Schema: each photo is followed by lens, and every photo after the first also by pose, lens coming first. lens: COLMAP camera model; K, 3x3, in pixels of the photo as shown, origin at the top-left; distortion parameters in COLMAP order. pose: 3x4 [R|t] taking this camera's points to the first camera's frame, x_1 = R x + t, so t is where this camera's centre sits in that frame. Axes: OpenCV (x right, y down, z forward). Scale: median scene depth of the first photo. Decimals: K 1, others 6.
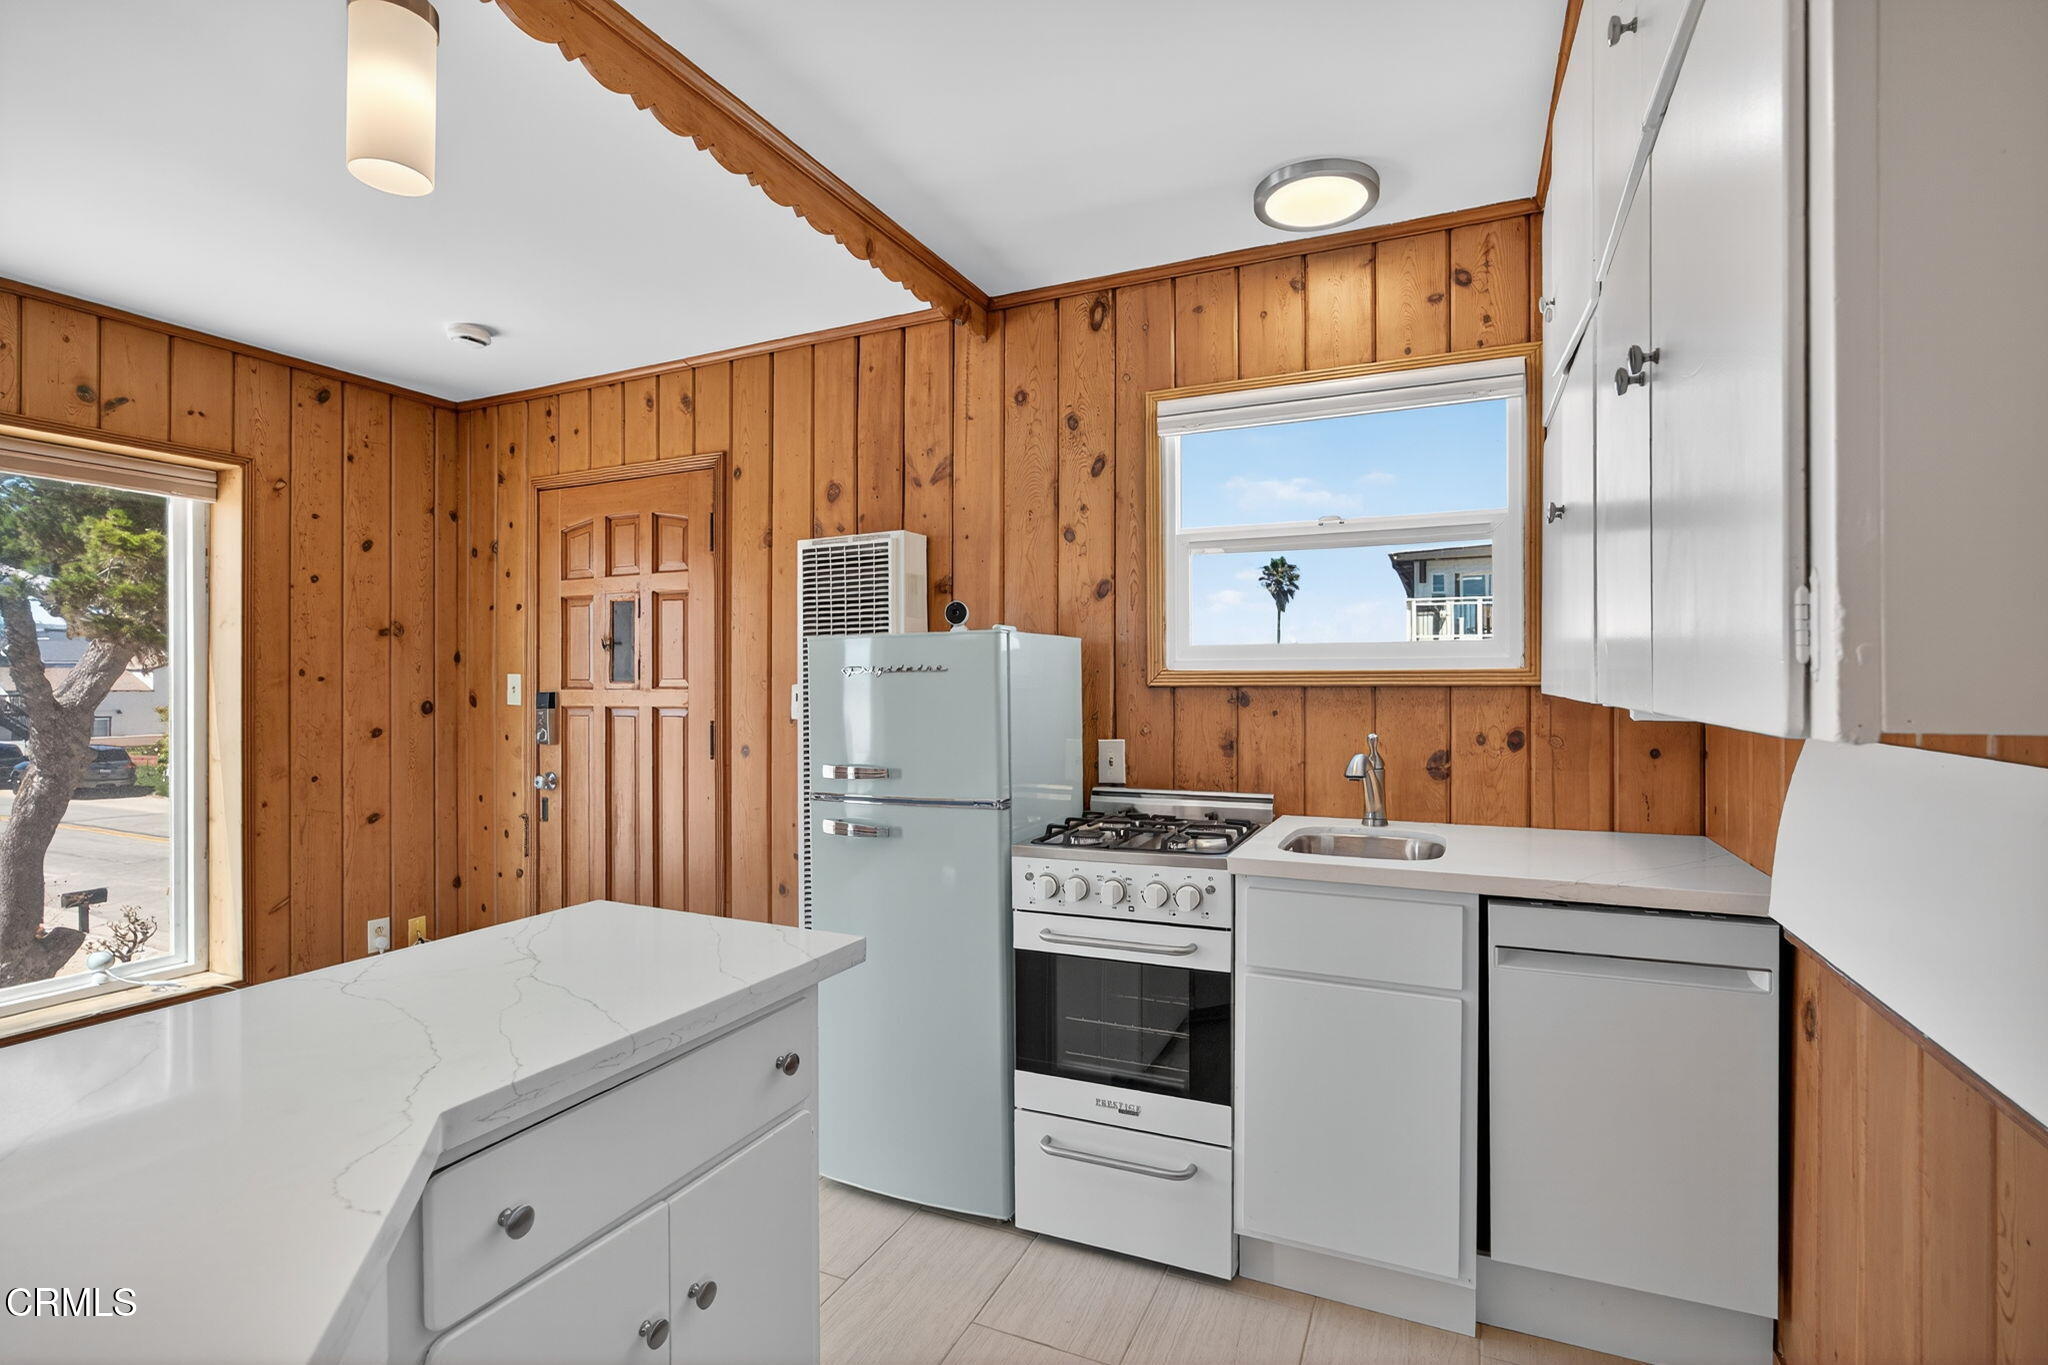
lens RADIAL K [[969.4, 0, 1014.8], [0, 969.4, 681.3], [0, 0, 1]] dist [-0.021890, 0.009434]
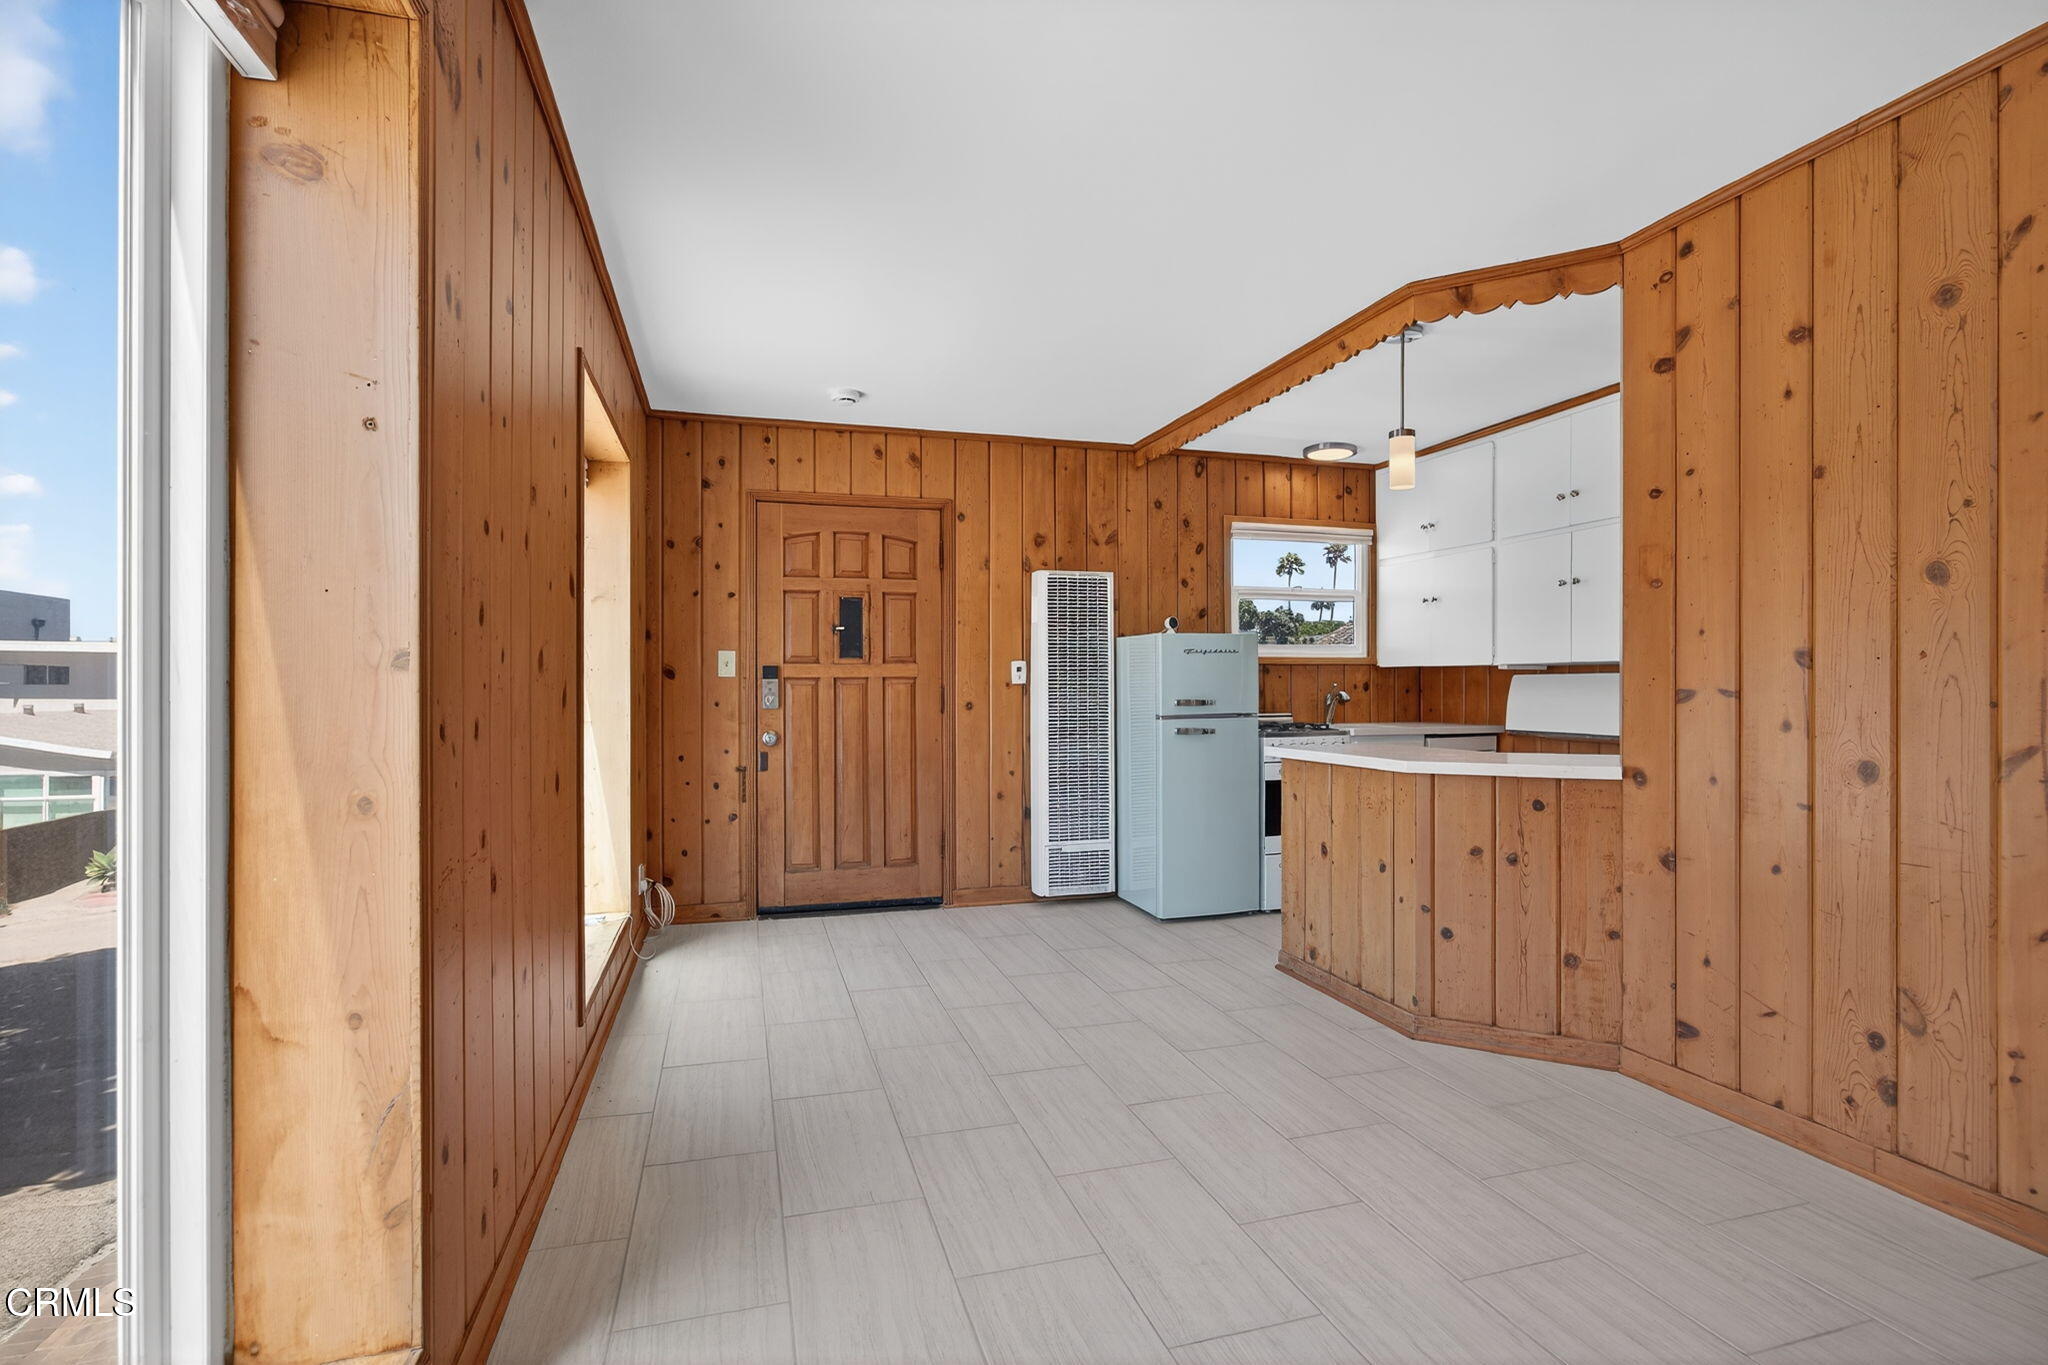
lens RADIAL K [[969.4, 0, 1049.9], [0, 969.4, 691.9], [0, 0, 1]] dist [-0.021890, 0.009434]
pose [[0.734997, -0.003909, 0.678060, -1.279507], [-0.000109, 0.999983, 0.005884, 0.044459], [-0.678071, -0.004399, 0.734983, -0.185668]]
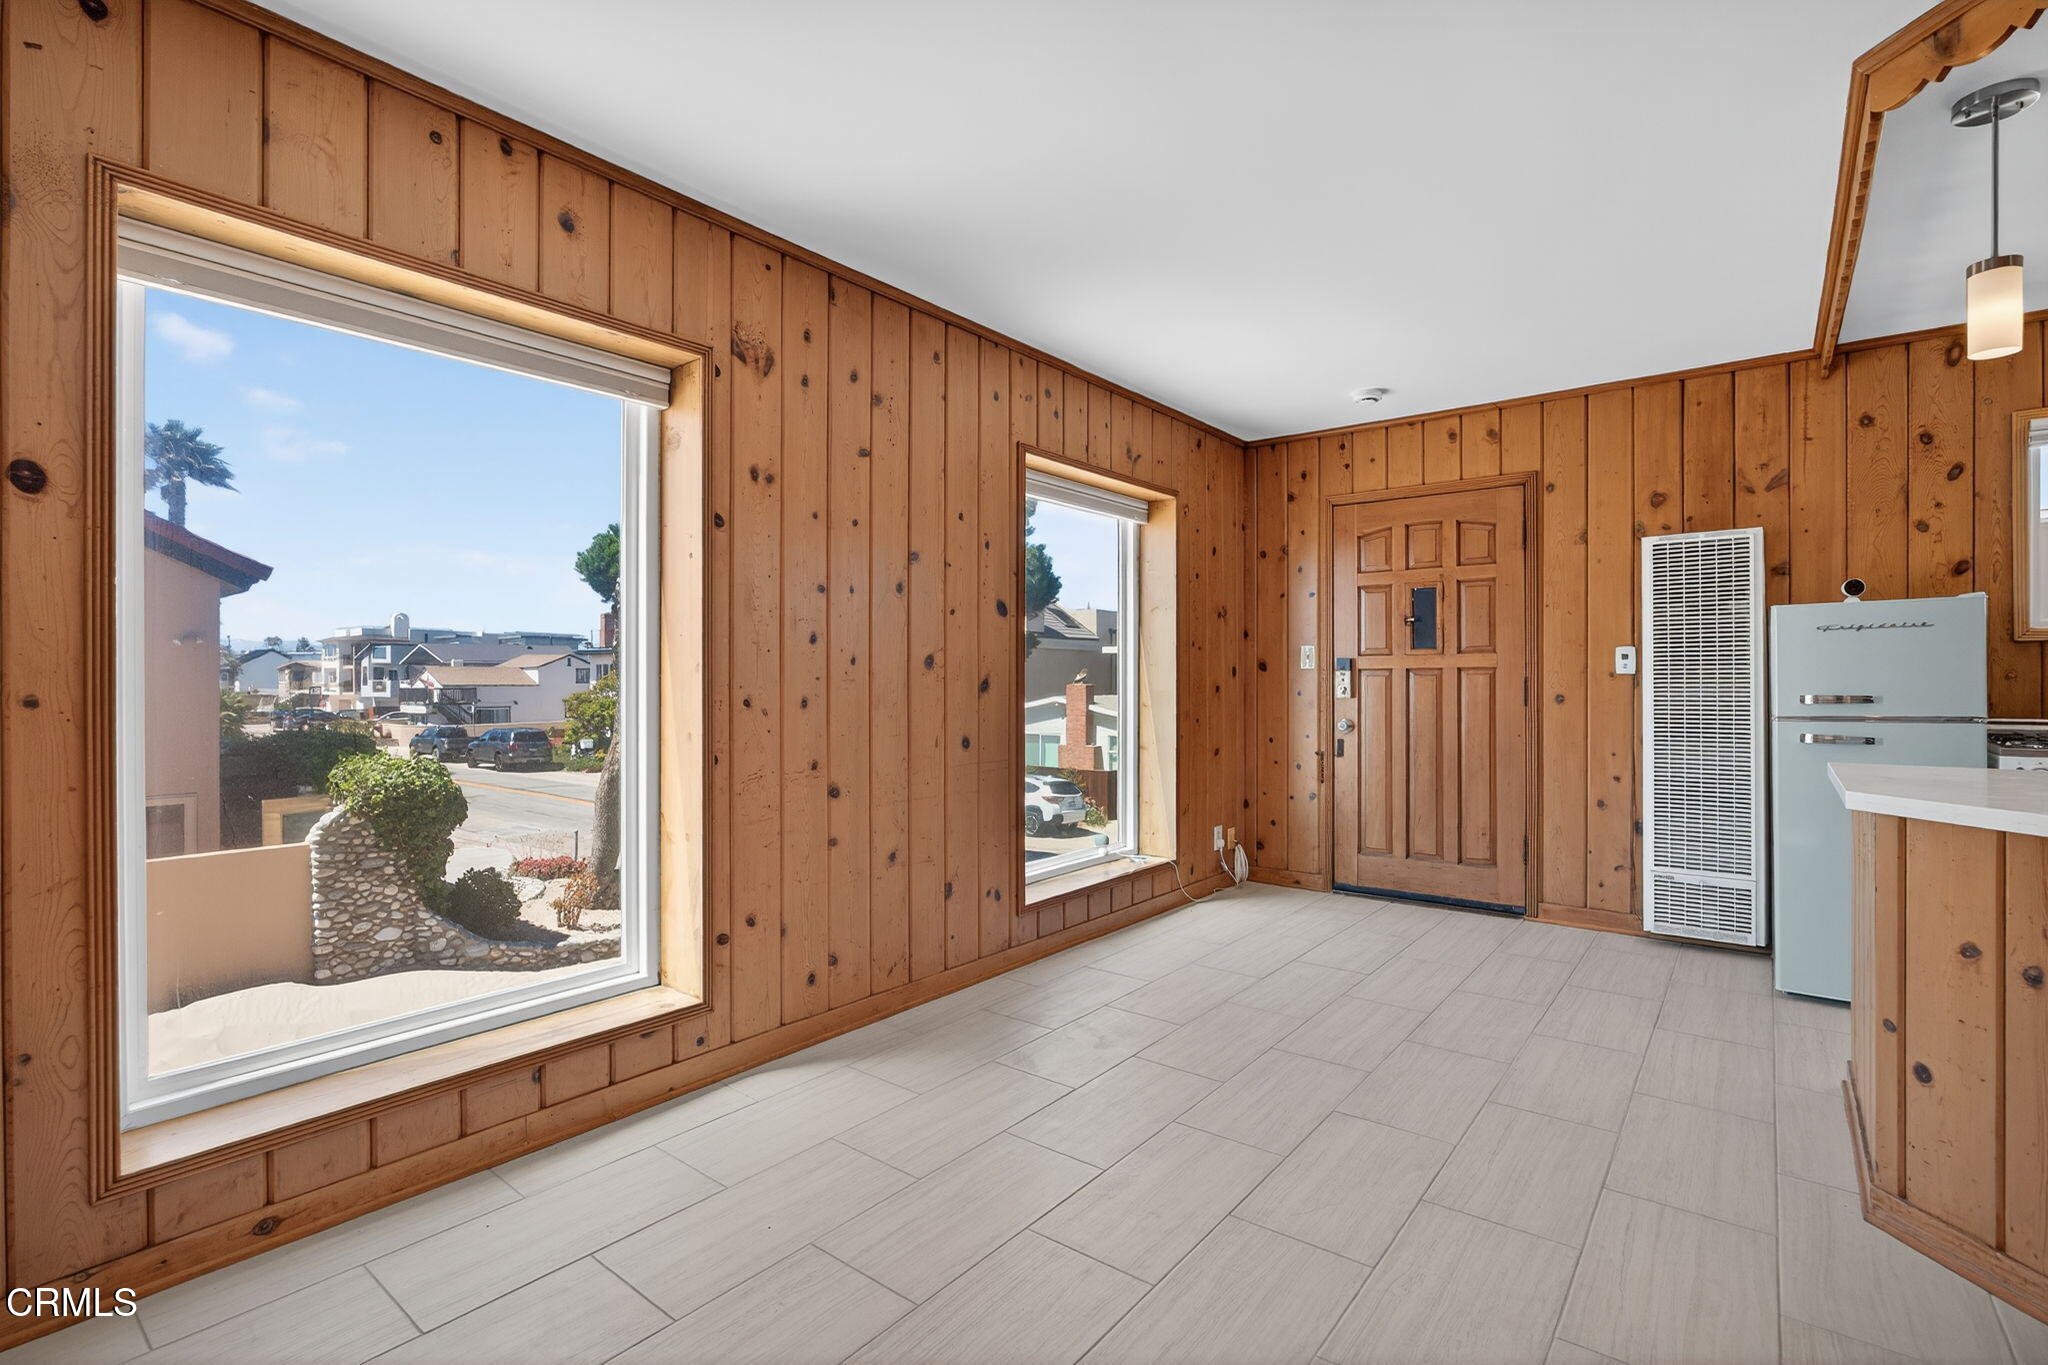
lens RADIAL K [[951.2, 0, 1021.0], [0, 951.2, 680.6], [0, 0, 1]] dist [-0.014191, 0.005014]
pose [[0.975491, -0.001600, -0.220032, -0.760469], [0.002704, 0.999985, 0.004716, 0.041139], [0.220022, -0.005195, 0.975481, -0.444507]]
